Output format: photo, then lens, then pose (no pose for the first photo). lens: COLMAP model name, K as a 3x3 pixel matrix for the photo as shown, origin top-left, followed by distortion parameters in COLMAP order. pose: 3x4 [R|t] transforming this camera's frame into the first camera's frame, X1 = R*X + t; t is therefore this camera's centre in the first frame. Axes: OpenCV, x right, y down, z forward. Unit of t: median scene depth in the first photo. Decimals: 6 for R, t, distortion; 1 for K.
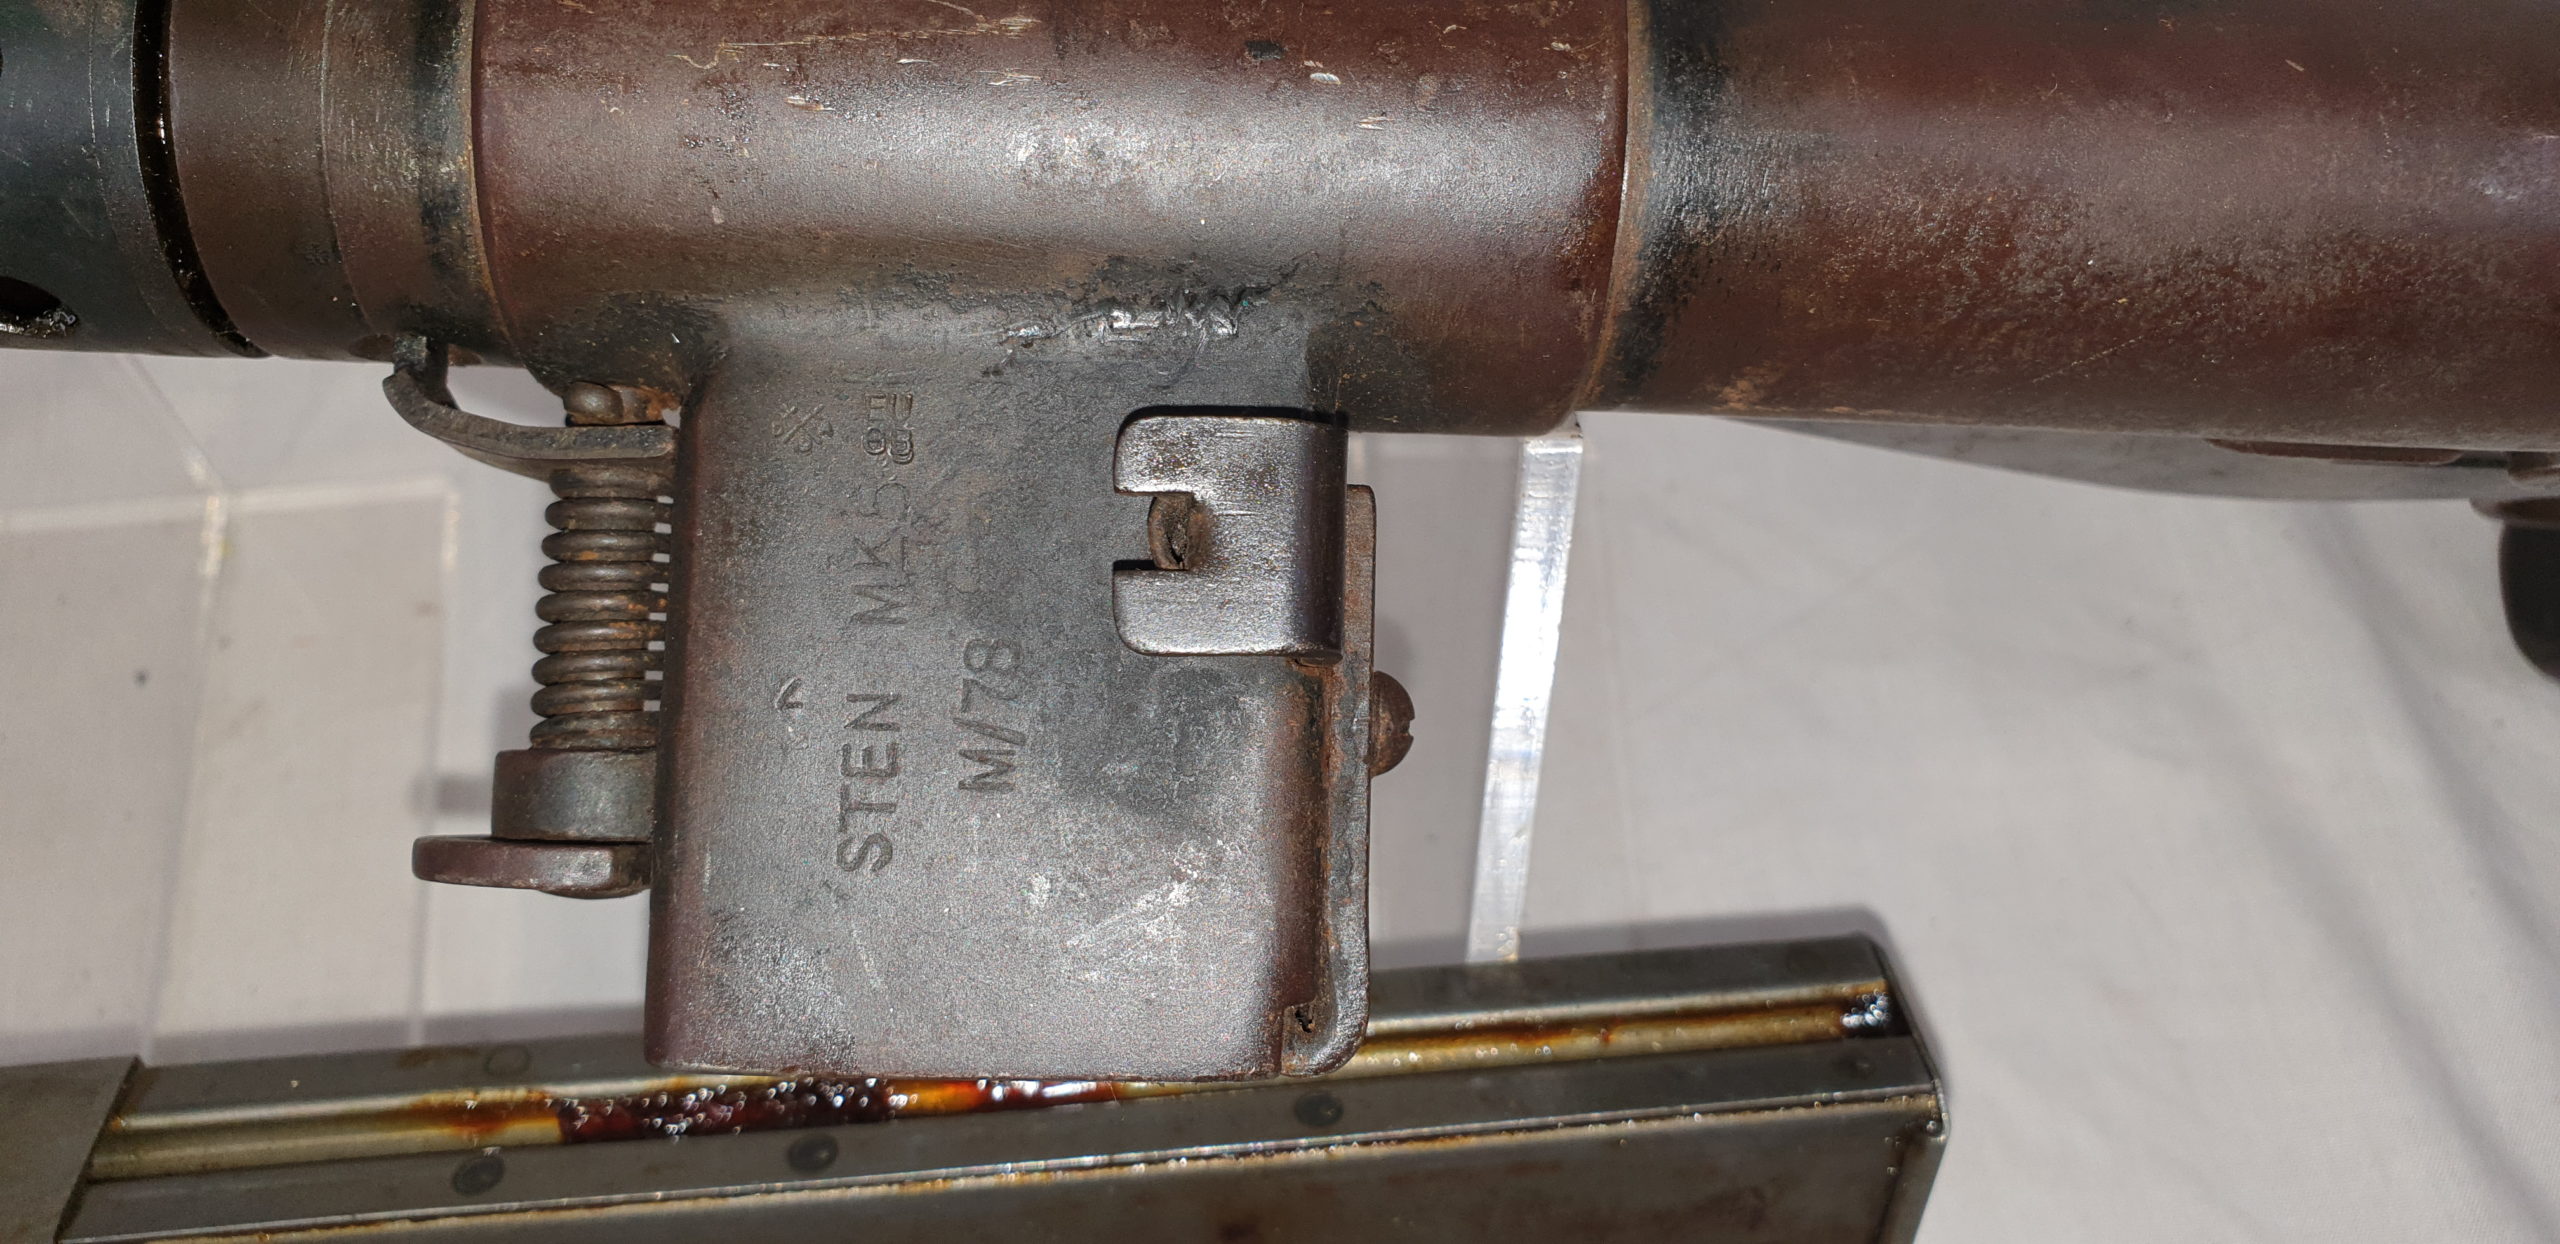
lens RADIAL K [[1889.0, 0, 1244.4], [0, 1889.0, 600.4], [0, 0, 1]] dist [0.010906, -0.006747]
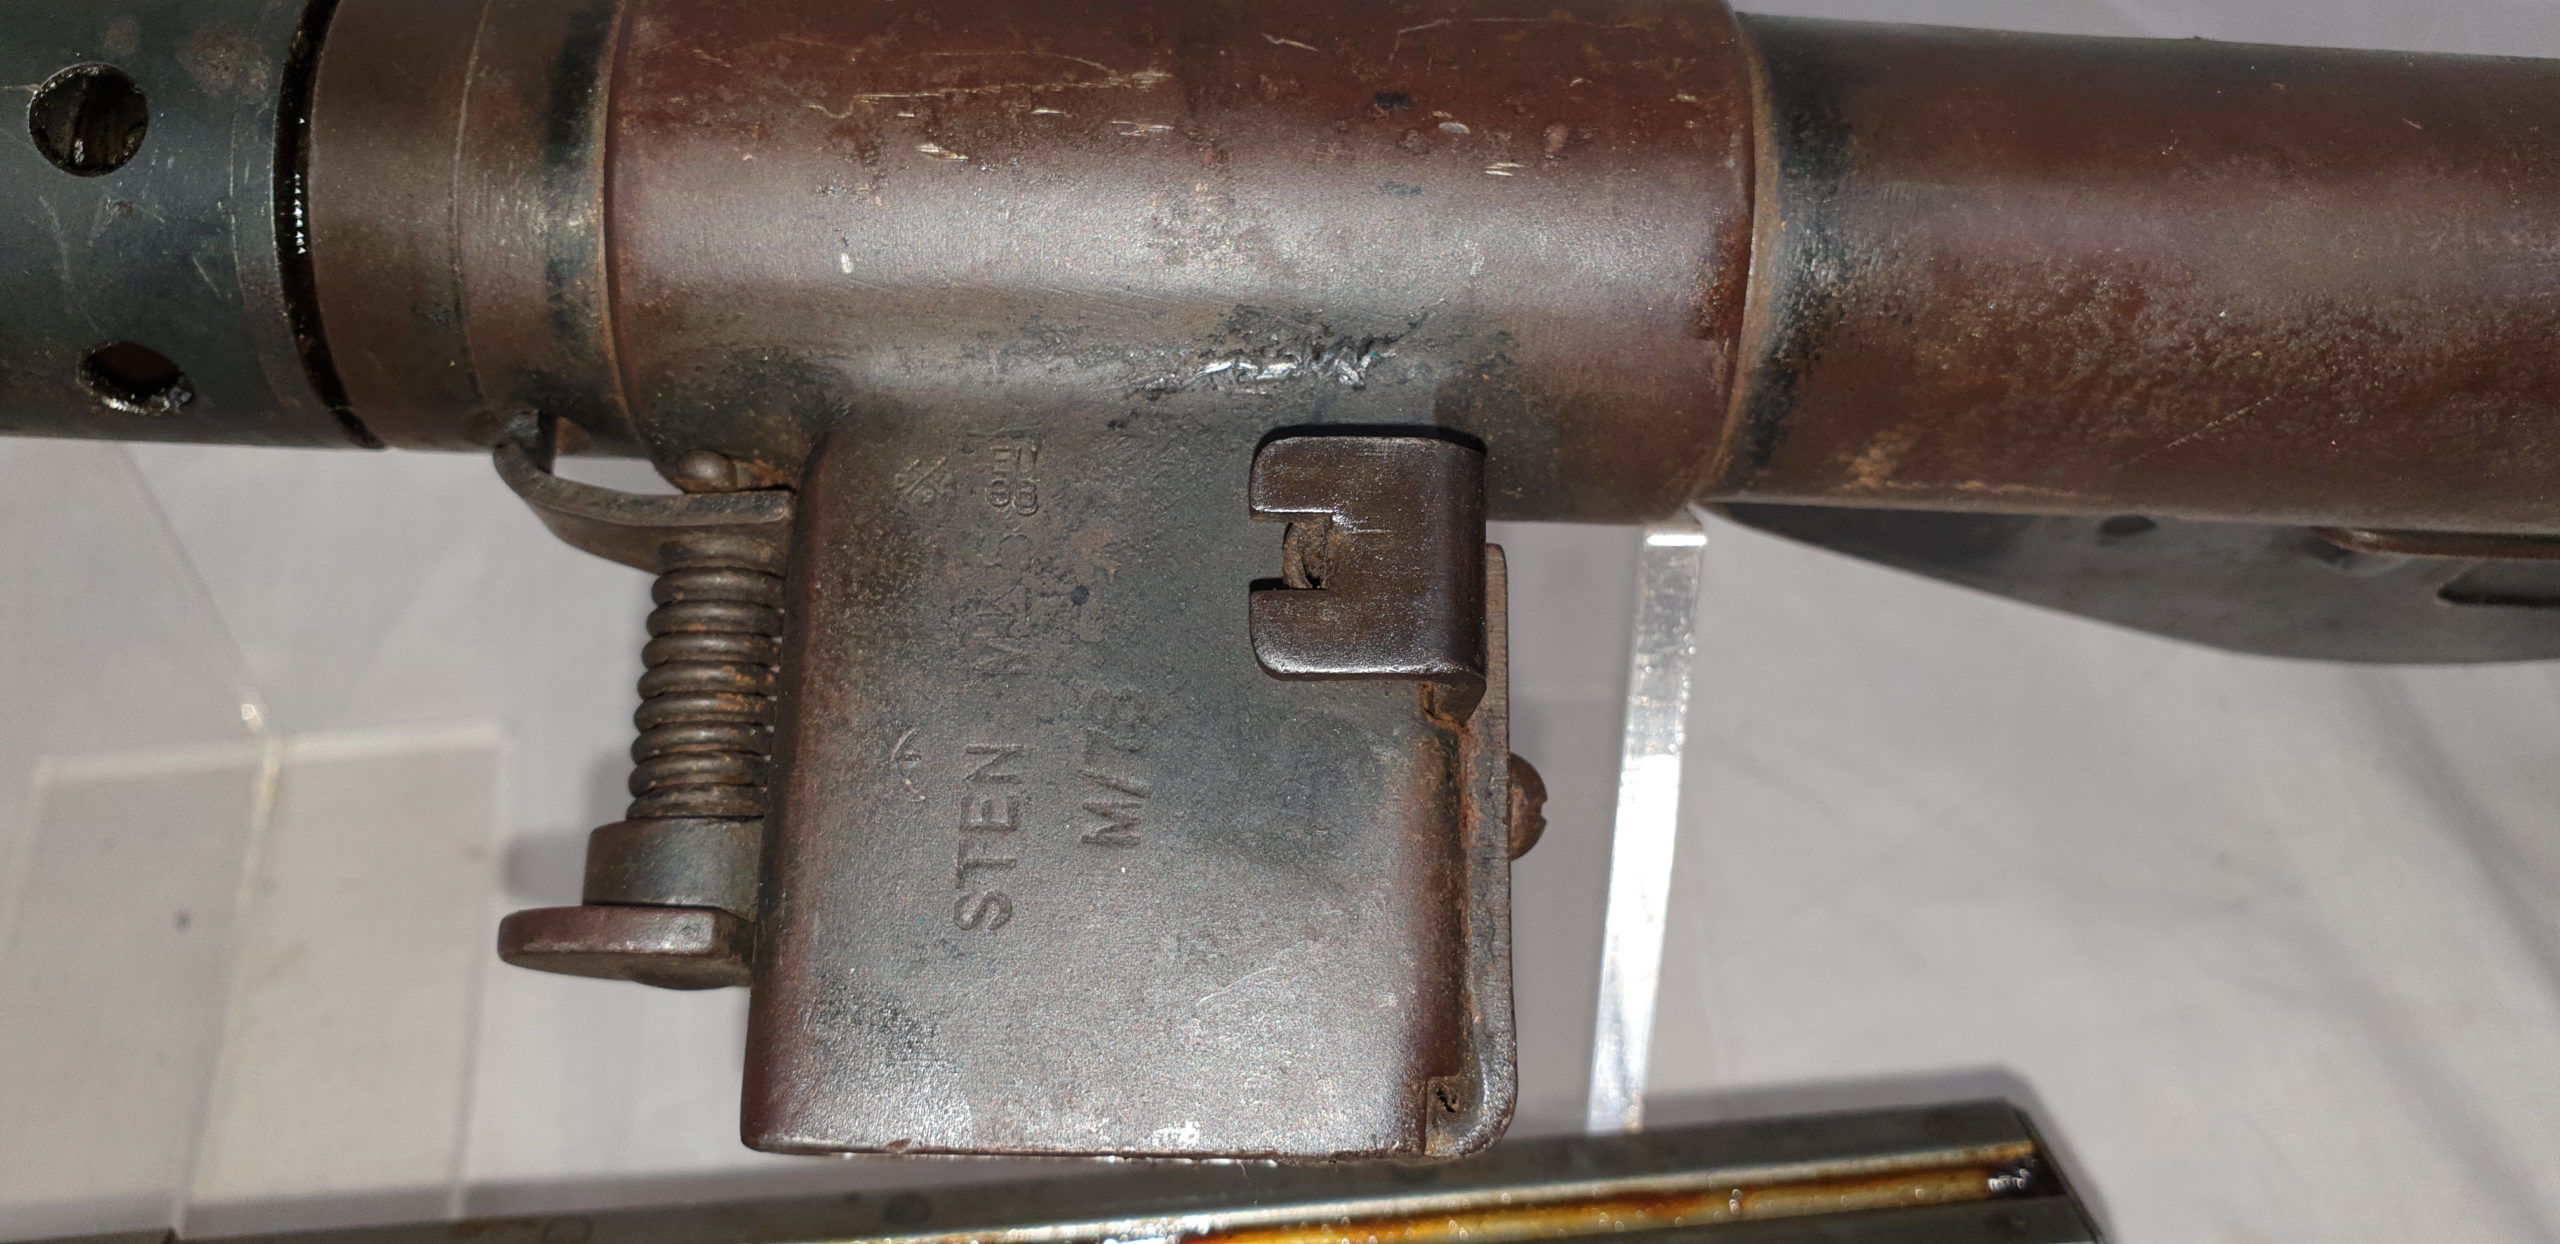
lens RADIAL K [[1897.3, 0, 1307.5], [0, 1897.3, 623.0], [0, 0, 1]] dist [0.016097, 0.014197]
pose [[0.999963, -0.006642, 0.005426, -0.040354], [0.007371, 0.988987, -0.147821, 0.126343], [-0.004384, 0.147855, 0.988999, 0.035278]]
